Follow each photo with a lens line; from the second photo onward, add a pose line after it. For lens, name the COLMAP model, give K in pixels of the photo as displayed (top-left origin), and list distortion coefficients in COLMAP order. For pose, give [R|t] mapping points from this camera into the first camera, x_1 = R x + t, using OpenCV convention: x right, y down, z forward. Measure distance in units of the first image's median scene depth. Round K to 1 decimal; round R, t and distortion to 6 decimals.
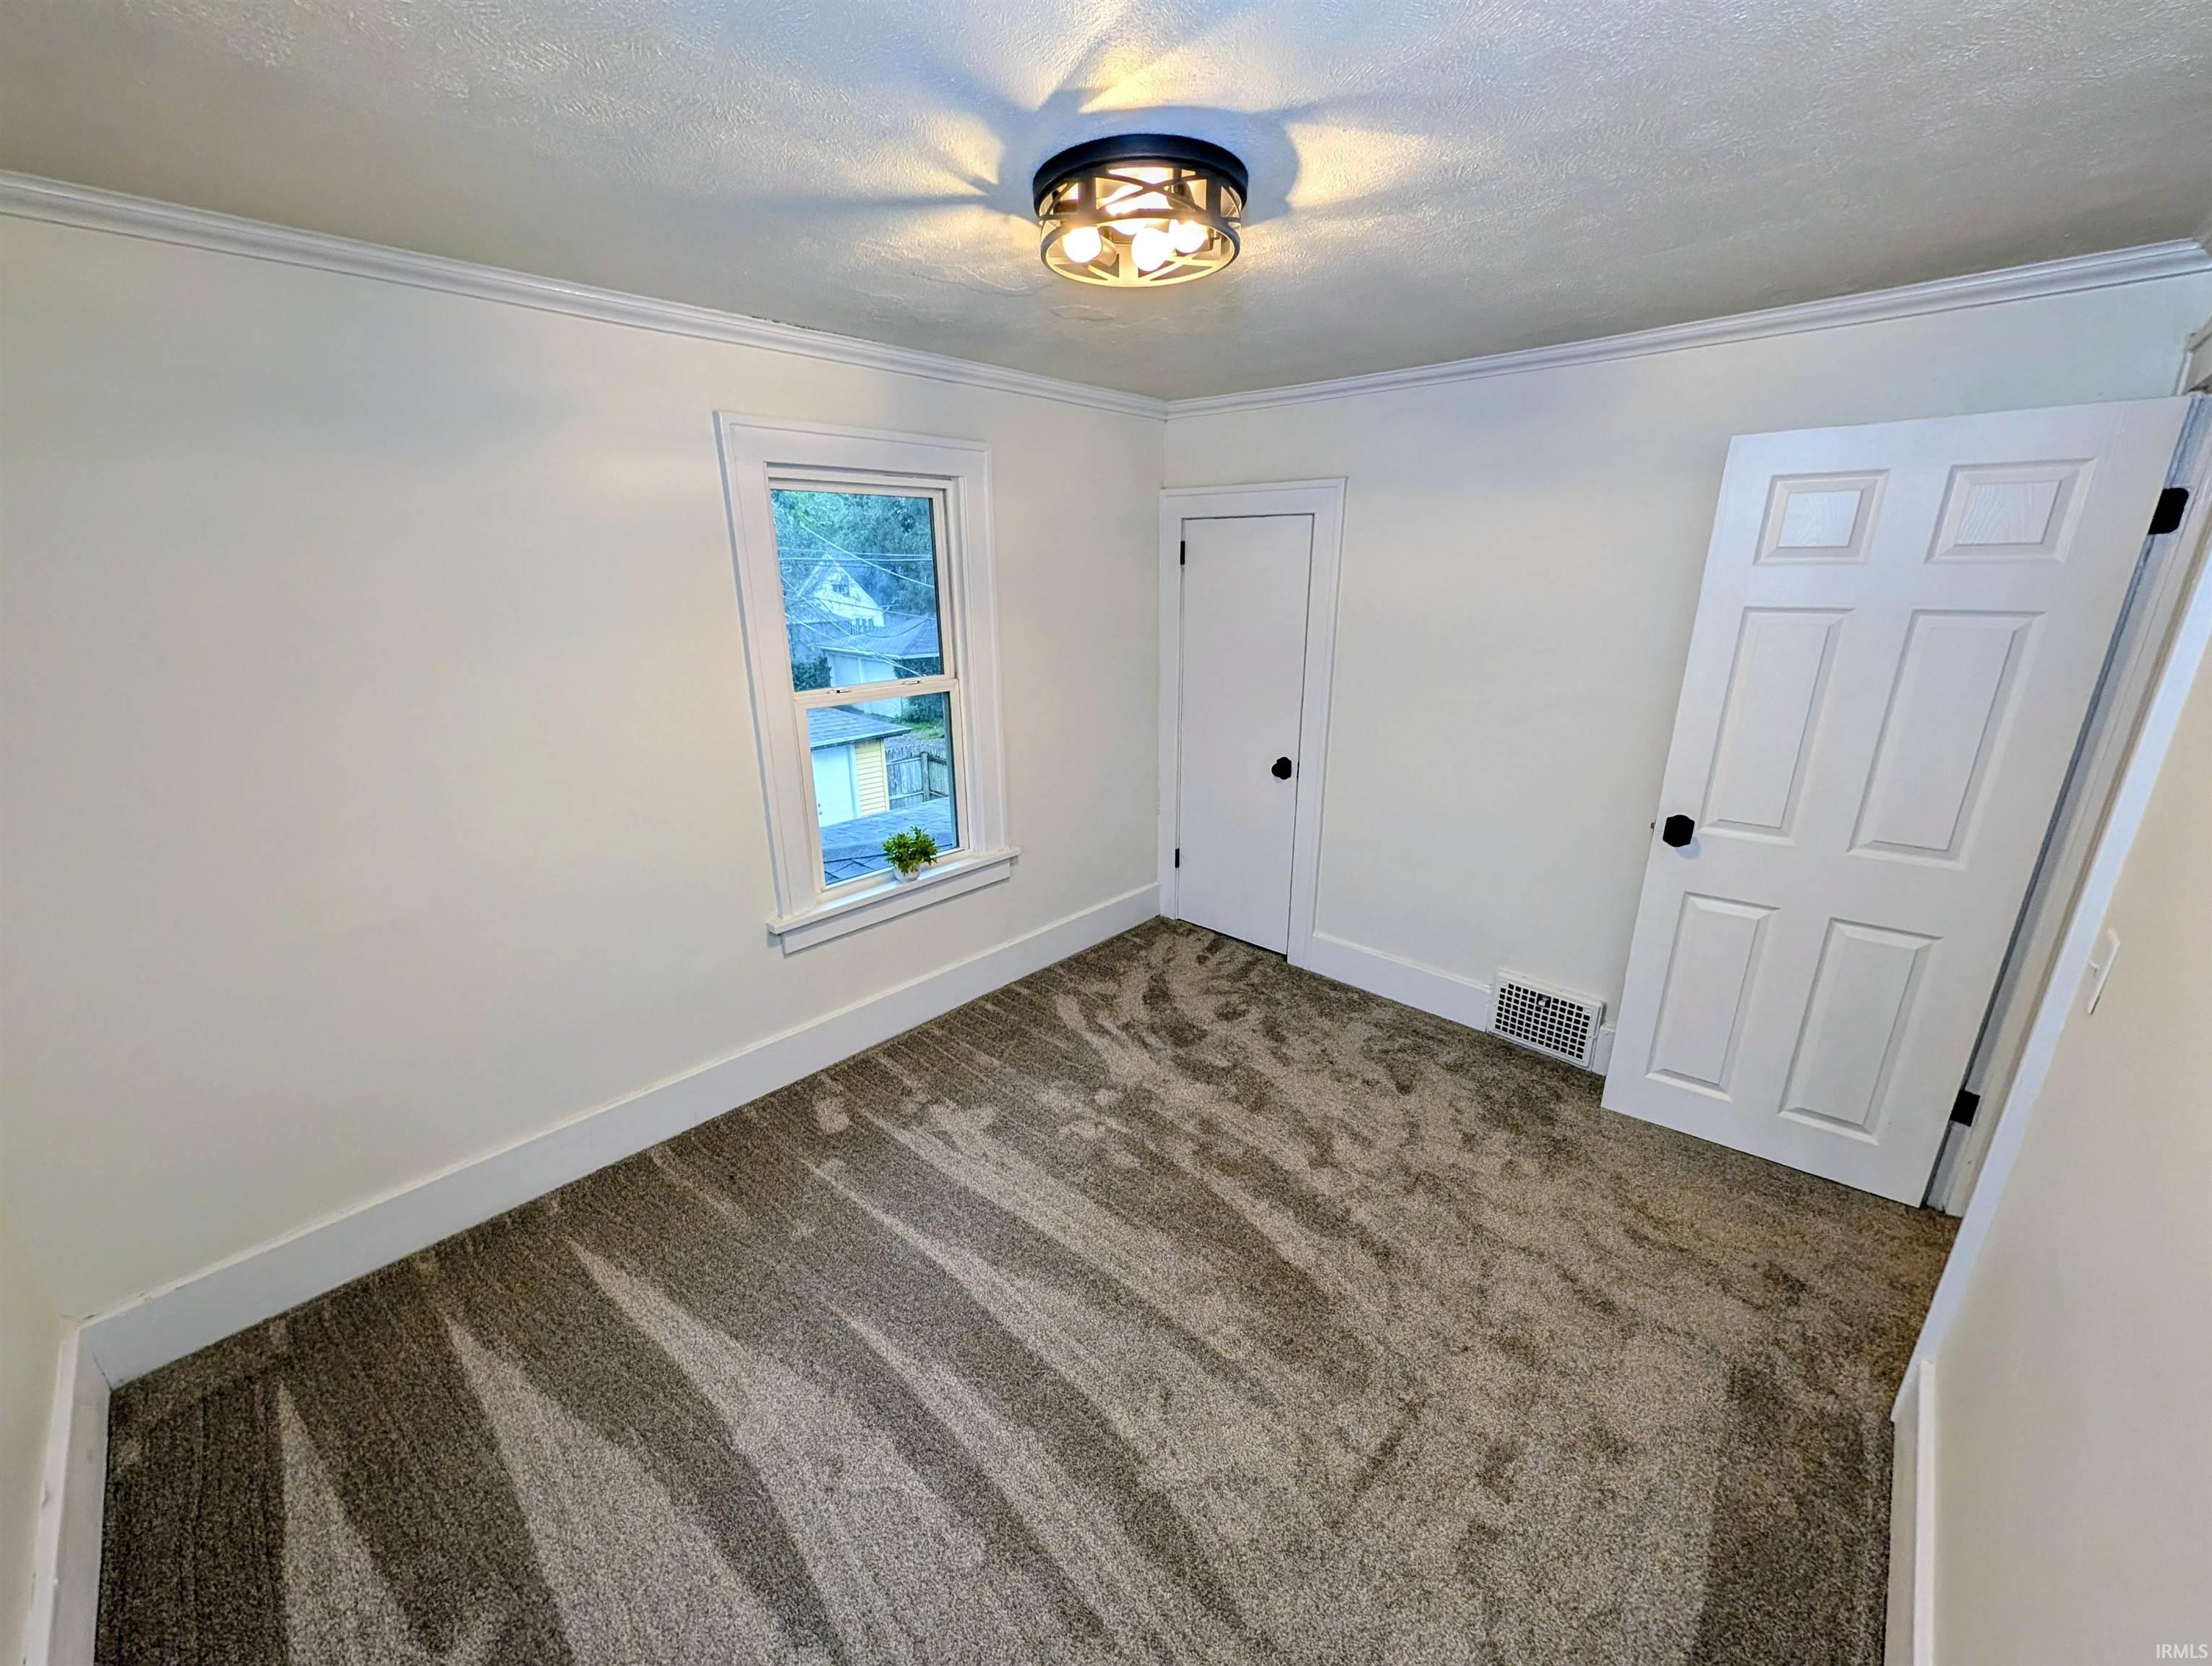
lens RADIAL K [[850.5, 0, 1098.1], [0, 850.5, 833.5], [0, 0, 1]] dist [0.000533, 0.000418]
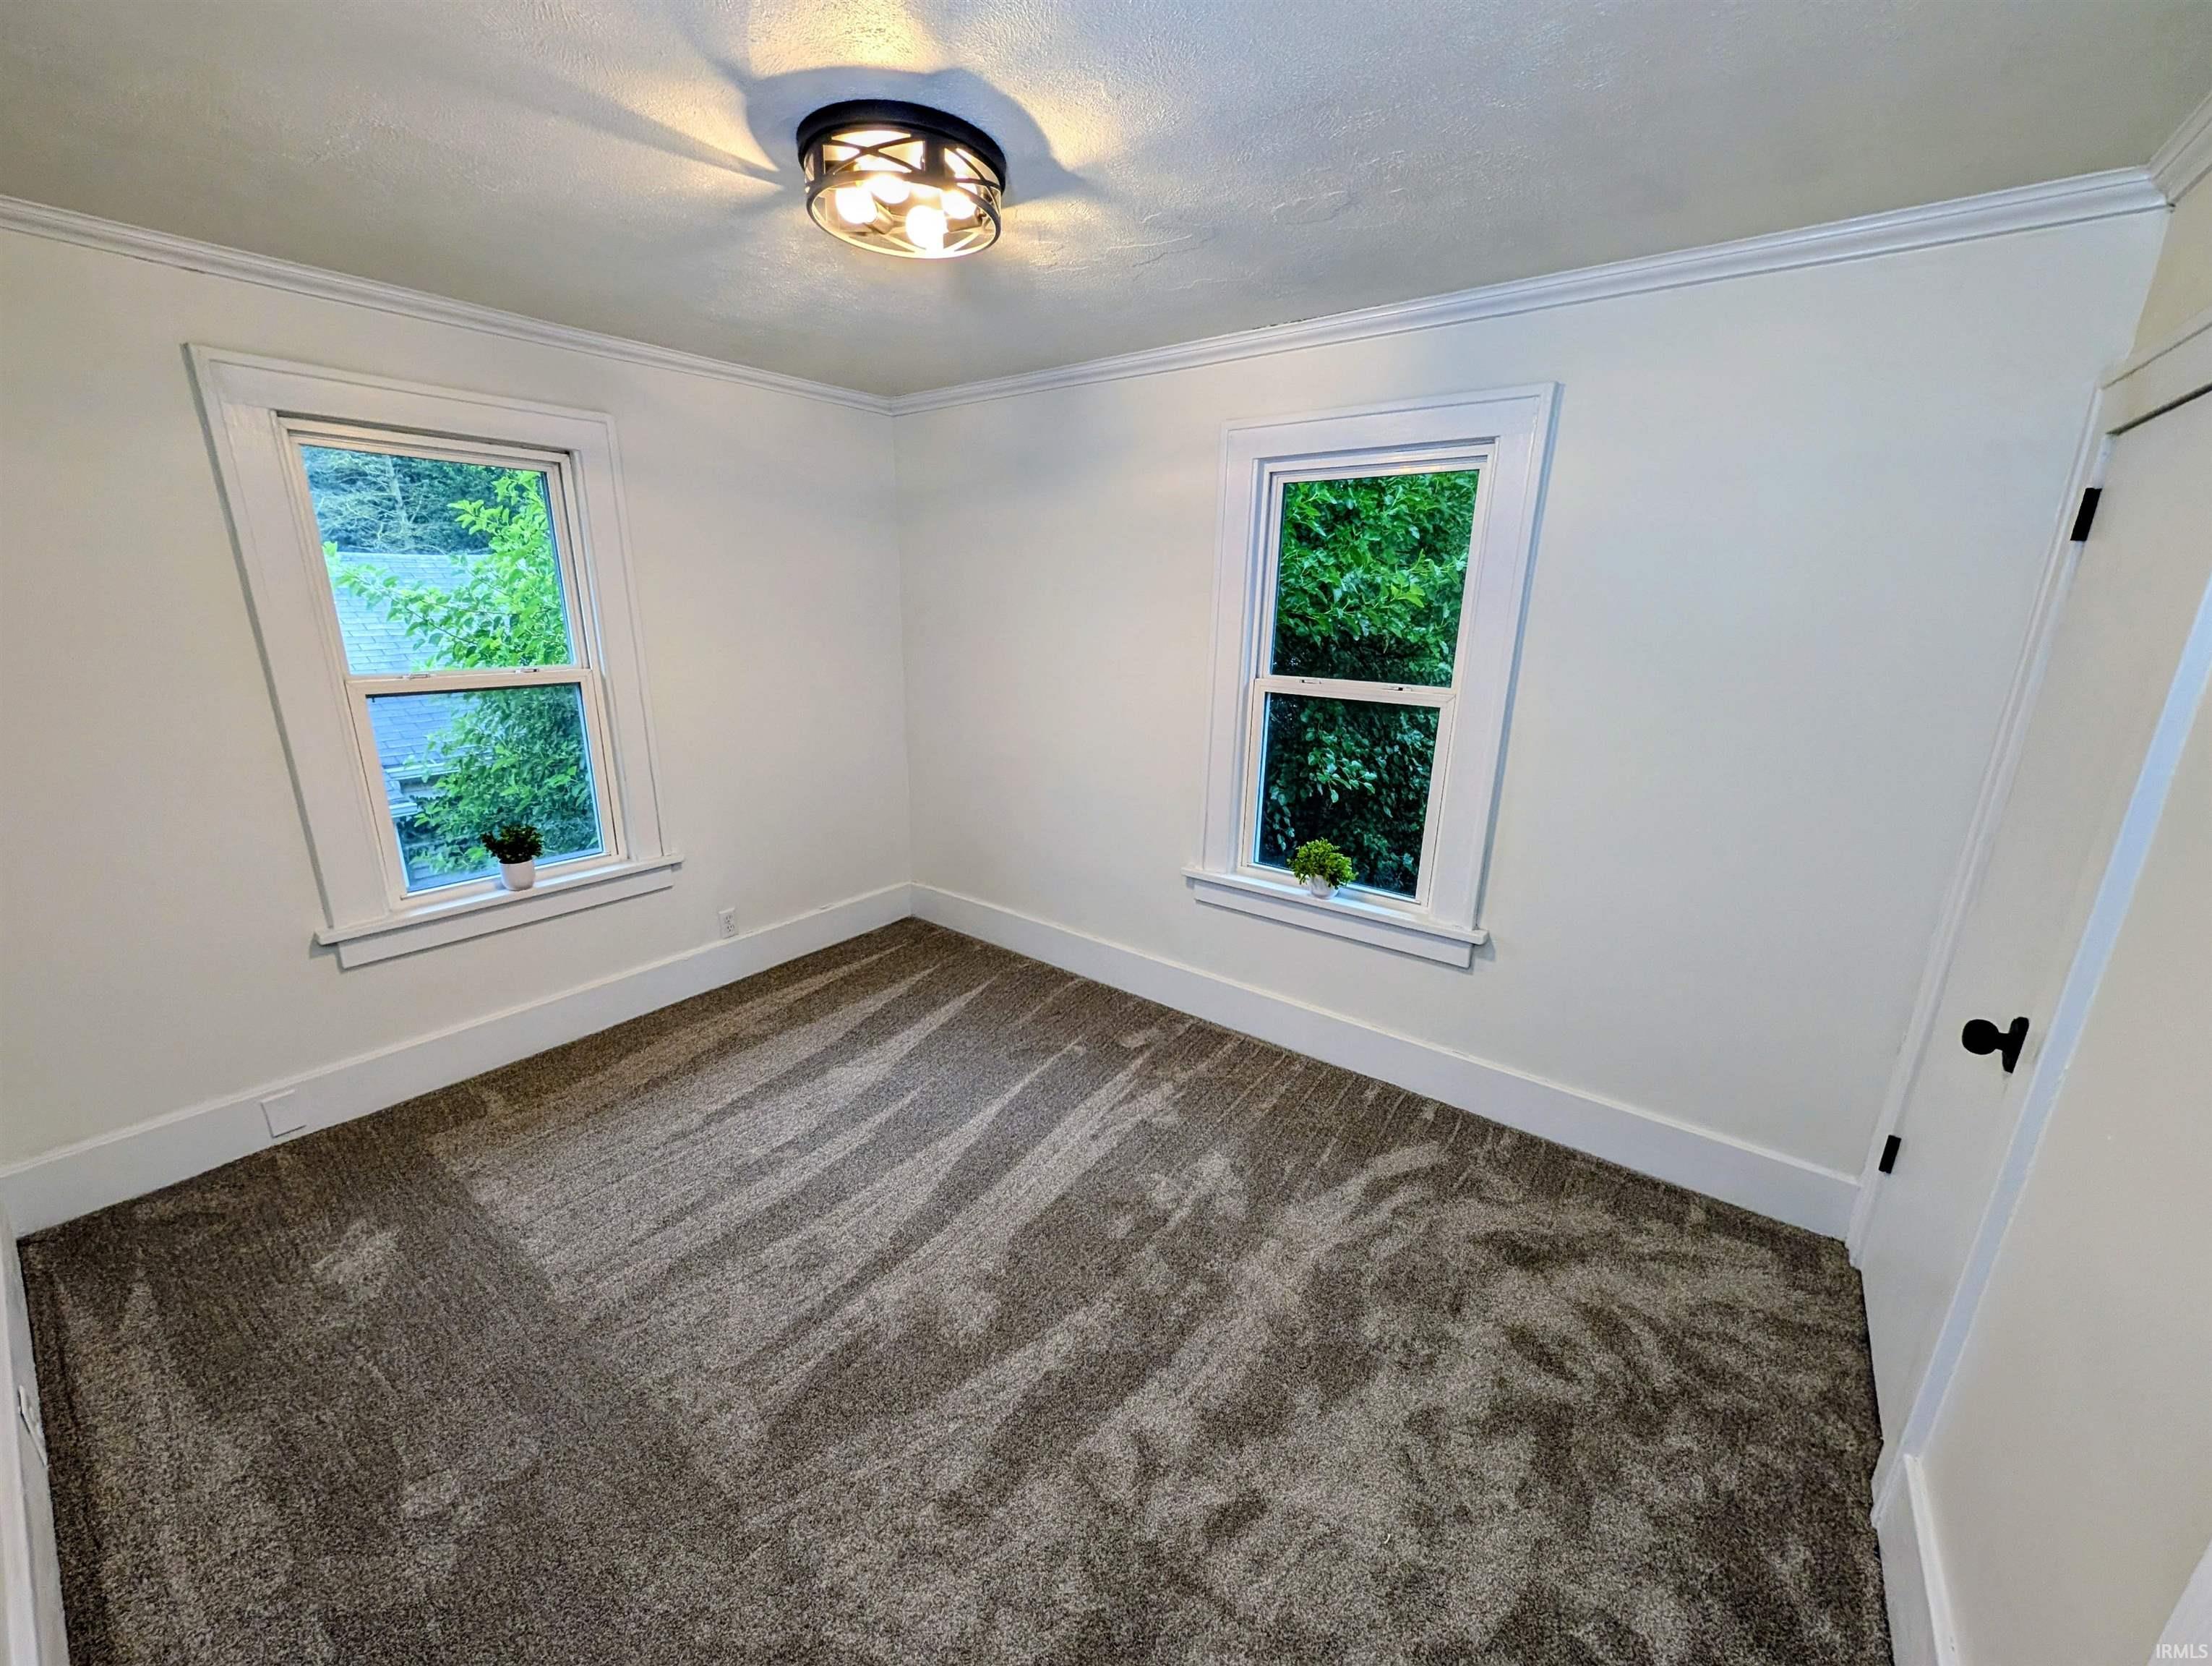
lens RADIAL K [[850.5, 0, 1098.1], [0, 850.5, 833.5], [0, 0, 1]] dist [0.000533, 0.000418]
pose [[0.110944, 0.275869, -0.954771, 0.661133], [-0.321990, 0.918860, 0.228077, -0.151865], [0.940220, 0.282123, 0.190769, 0.632229]]
